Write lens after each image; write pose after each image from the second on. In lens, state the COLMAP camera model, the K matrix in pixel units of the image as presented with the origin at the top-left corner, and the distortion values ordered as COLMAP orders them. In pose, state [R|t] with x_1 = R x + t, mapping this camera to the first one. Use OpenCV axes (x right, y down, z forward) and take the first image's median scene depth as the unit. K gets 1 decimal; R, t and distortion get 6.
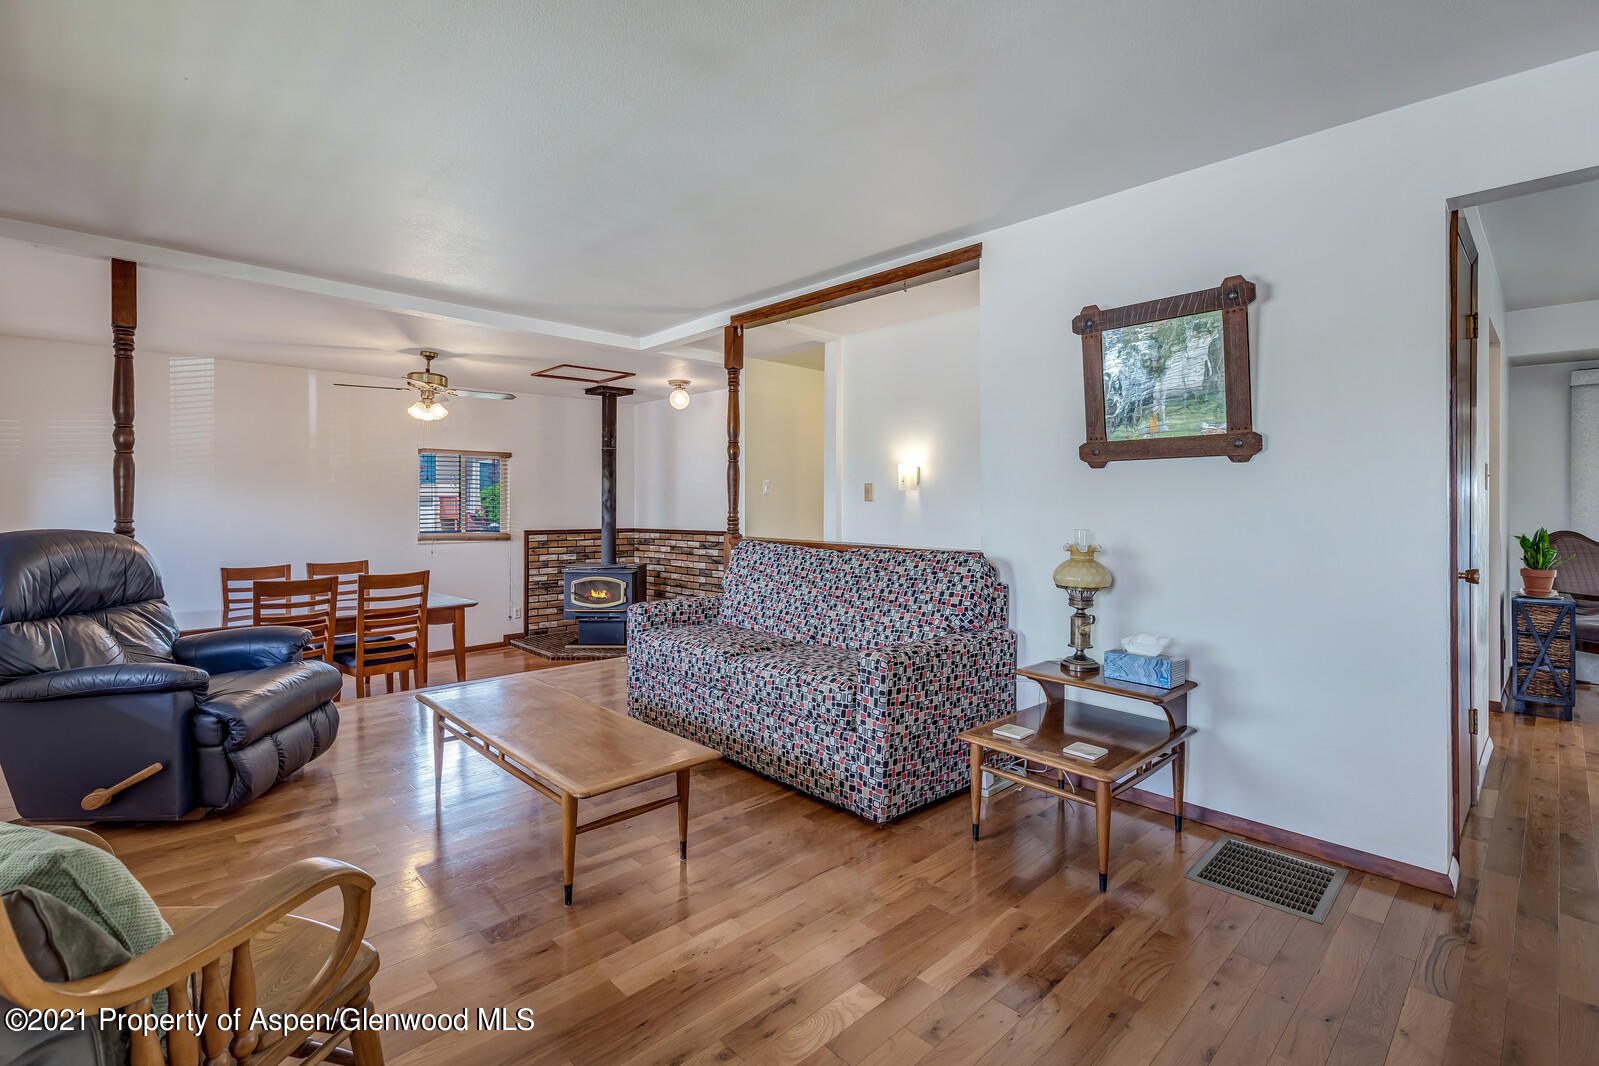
lens RADIAL K [[730.4, 0, 810.8], [0, 730.4, 501.5], [0, 0, 1]] dist [0.001353, 0.000595]
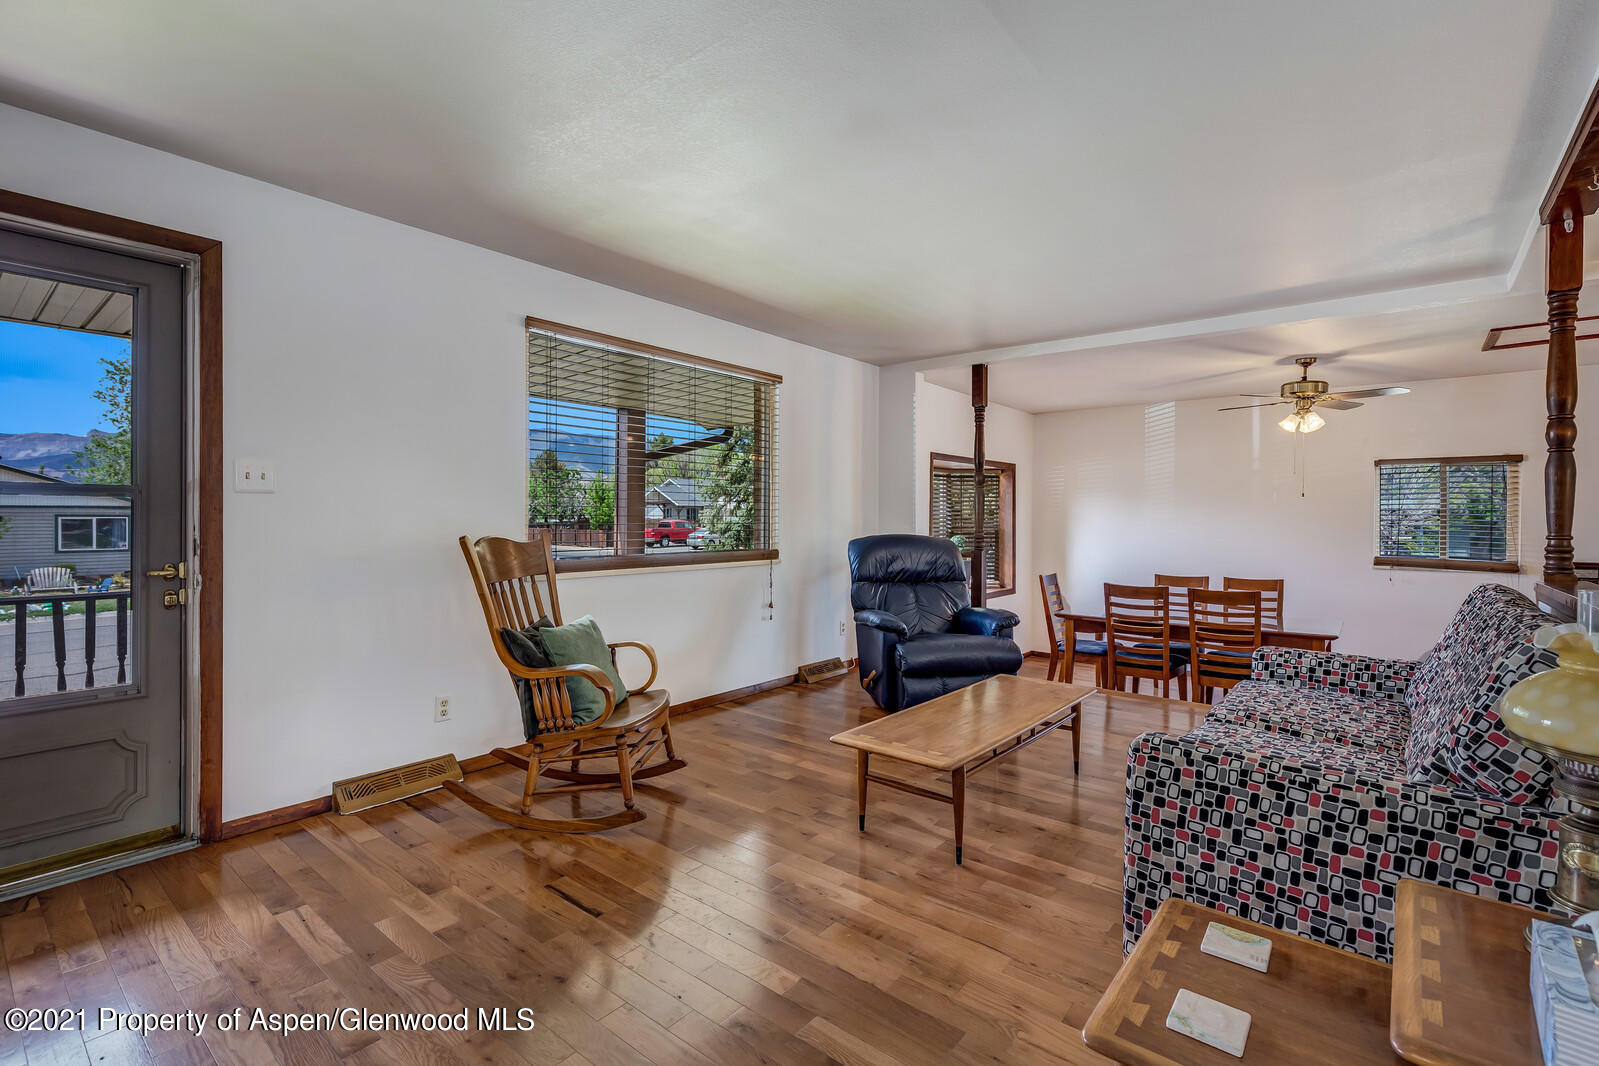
lens RADIAL K [[730.4, 0, 800.1], [0, 730.4, 518.9], [0, 0, 1]] dist [0.001353, 0.000595]
pose [[0.109584, -0.000696, -0.993977, 0.396980], [-0.002604, 0.999996, -0.000987, 0.001522], [0.993974, 0.002697, 0.109581, 0.318785]]
